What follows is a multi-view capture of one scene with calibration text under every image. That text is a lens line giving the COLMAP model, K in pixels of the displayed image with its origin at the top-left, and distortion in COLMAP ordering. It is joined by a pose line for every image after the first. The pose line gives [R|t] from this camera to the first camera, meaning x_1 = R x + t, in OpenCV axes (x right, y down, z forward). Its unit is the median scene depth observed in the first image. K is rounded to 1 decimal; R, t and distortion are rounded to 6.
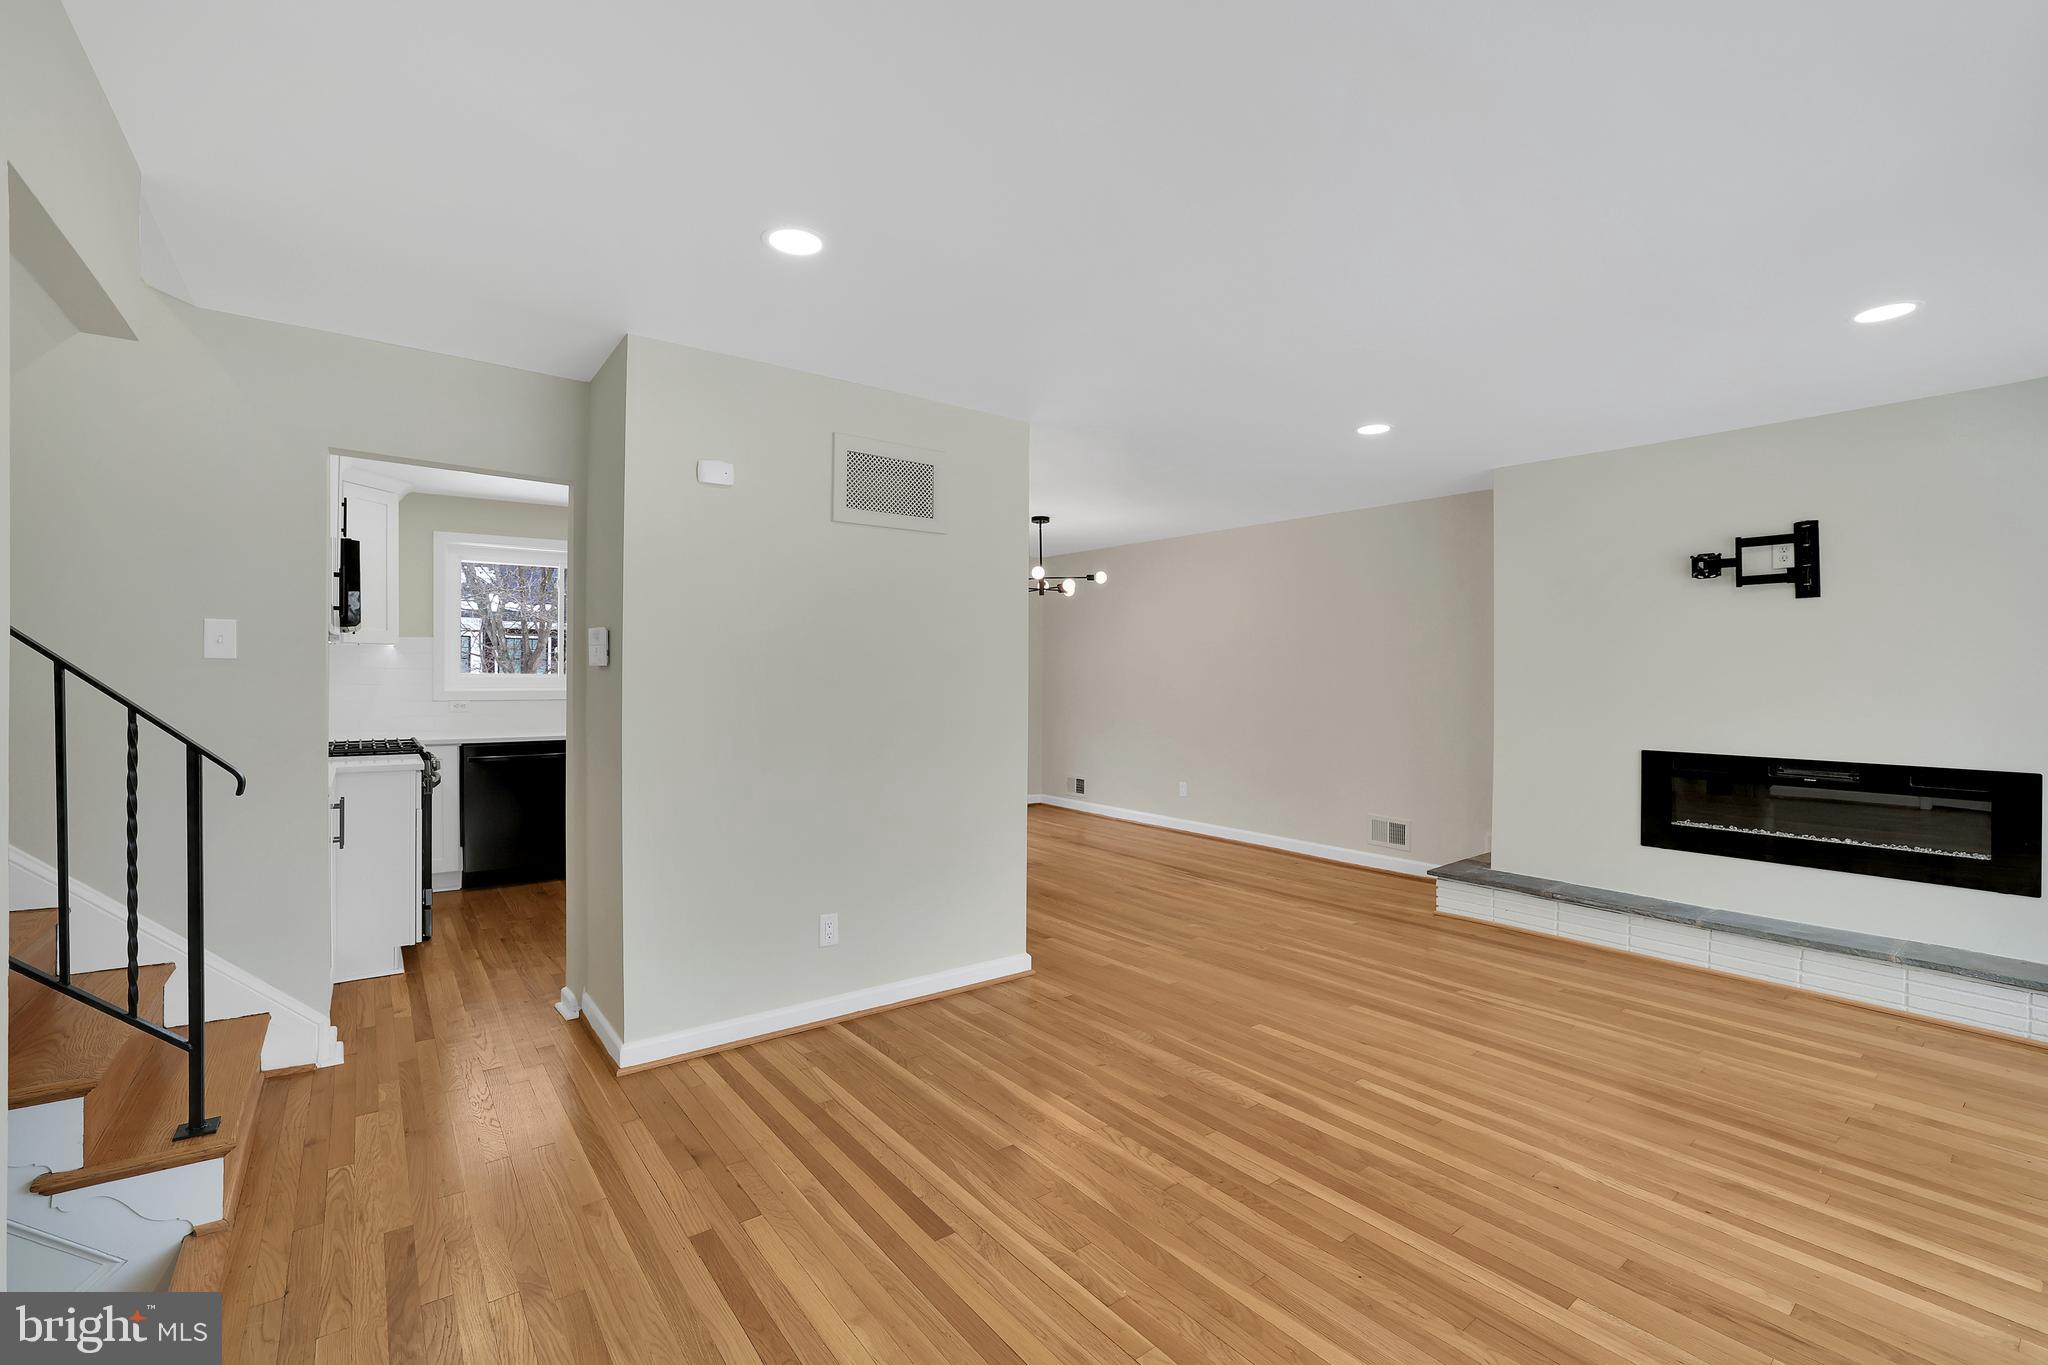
lens RADIAL K [[889.4, 0, 1017.3], [0, 889.4, 674.6], [0, 0, 1]] dist [-0.049125, 0.018617]
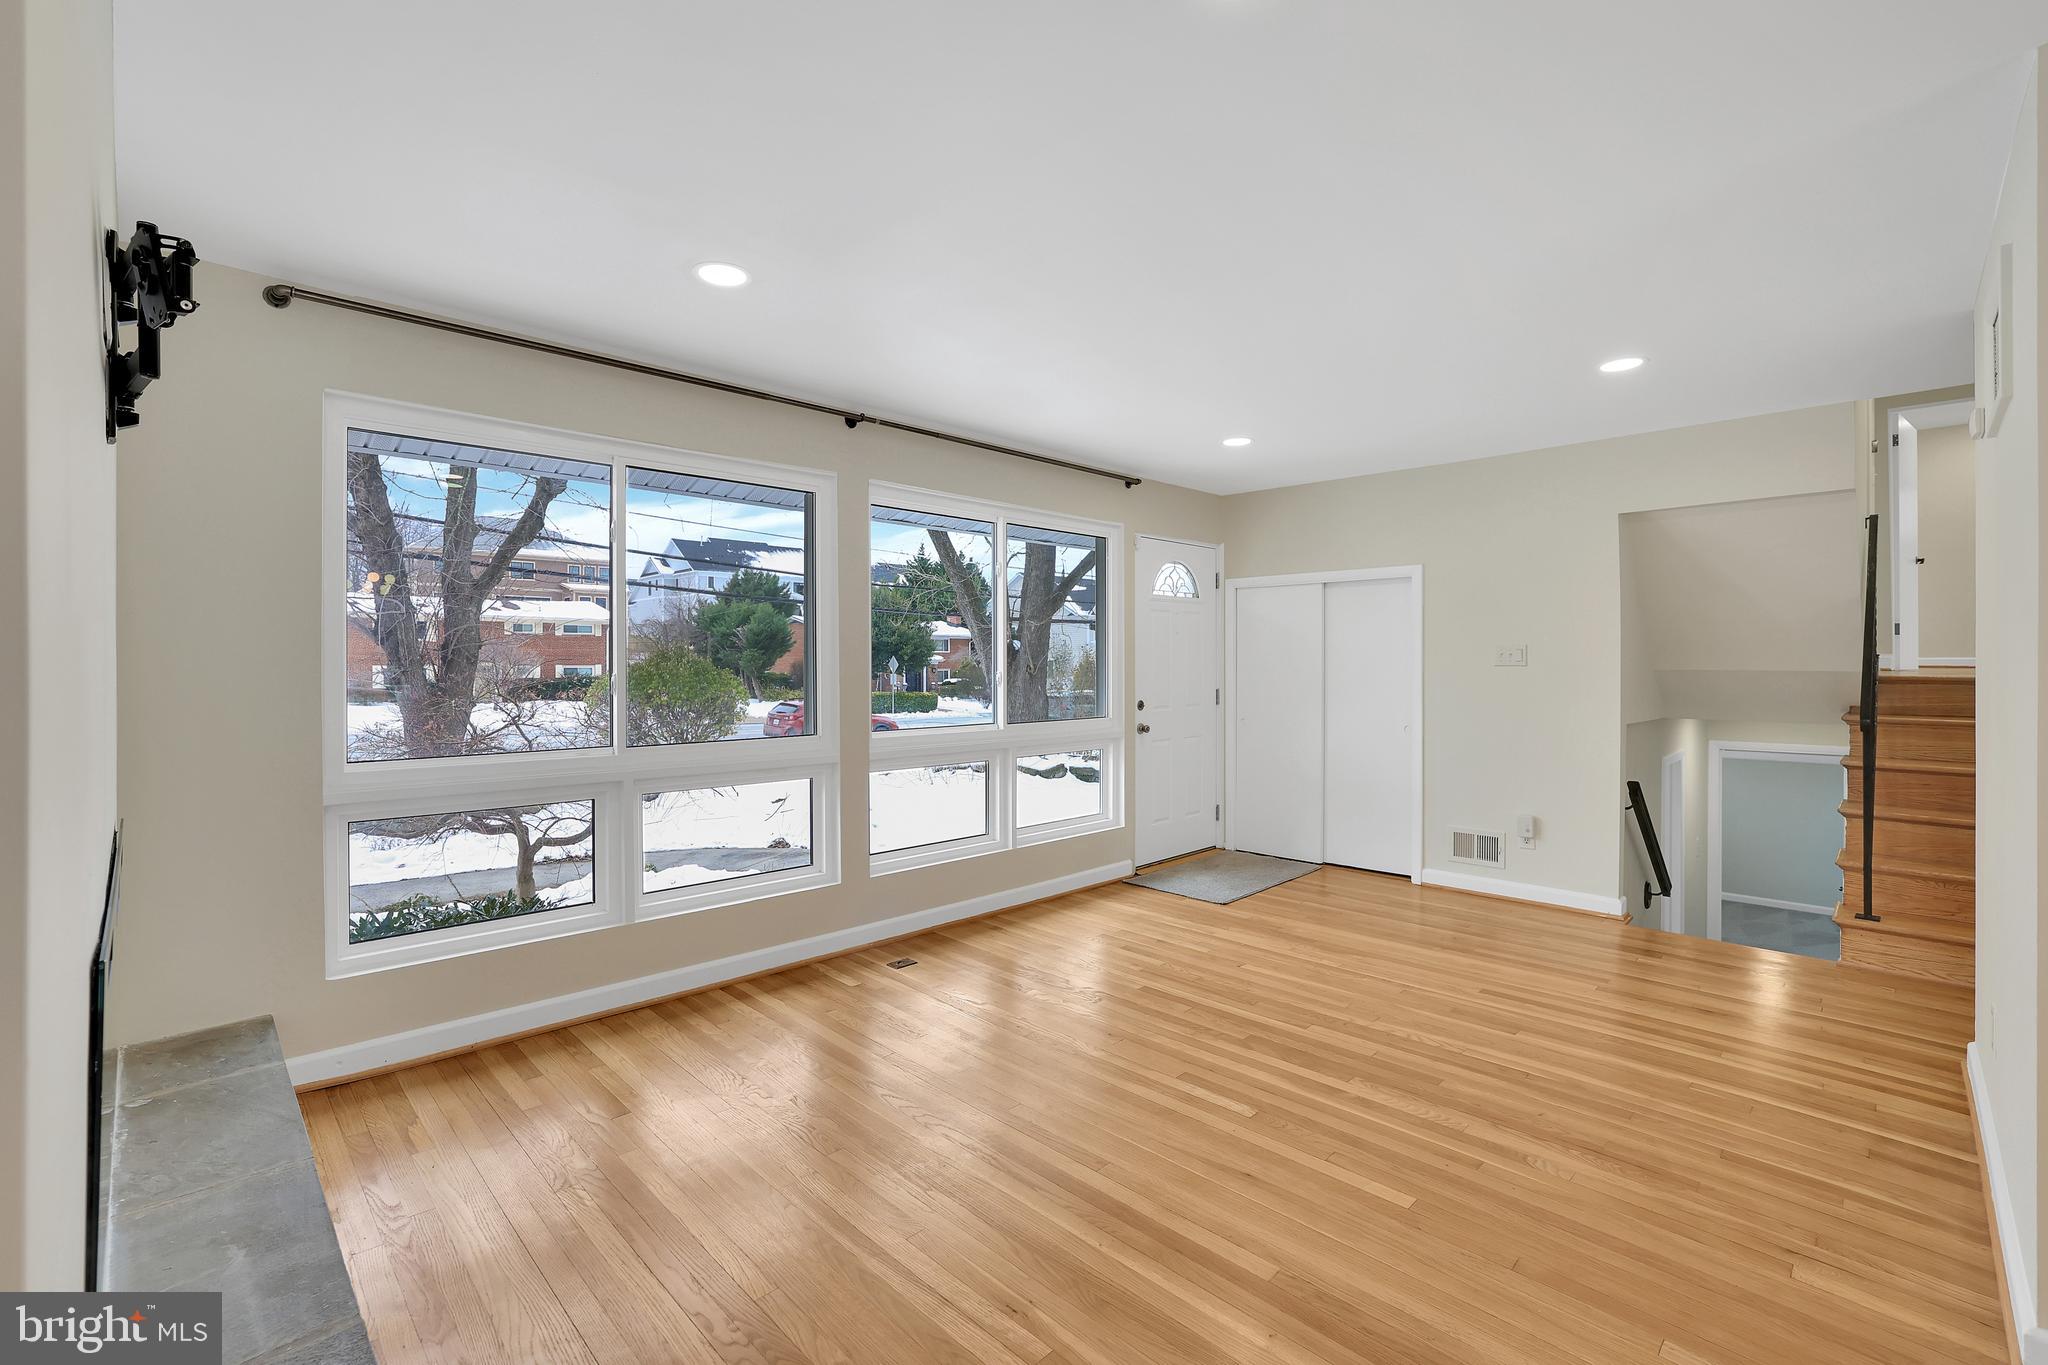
lens RADIAL K [[889.4, 0, 1017.3], [0, 889.4, 674.6], [0, 0, 1]] dist [-0.049125, 0.018617]
pose [[-0.992232, -0.002313, -0.124380, 0.600110], [-0.003927, 0.999911, 0.012727, 0.006194], [0.124340, 0.013116, -0.992153, 1.499916]]
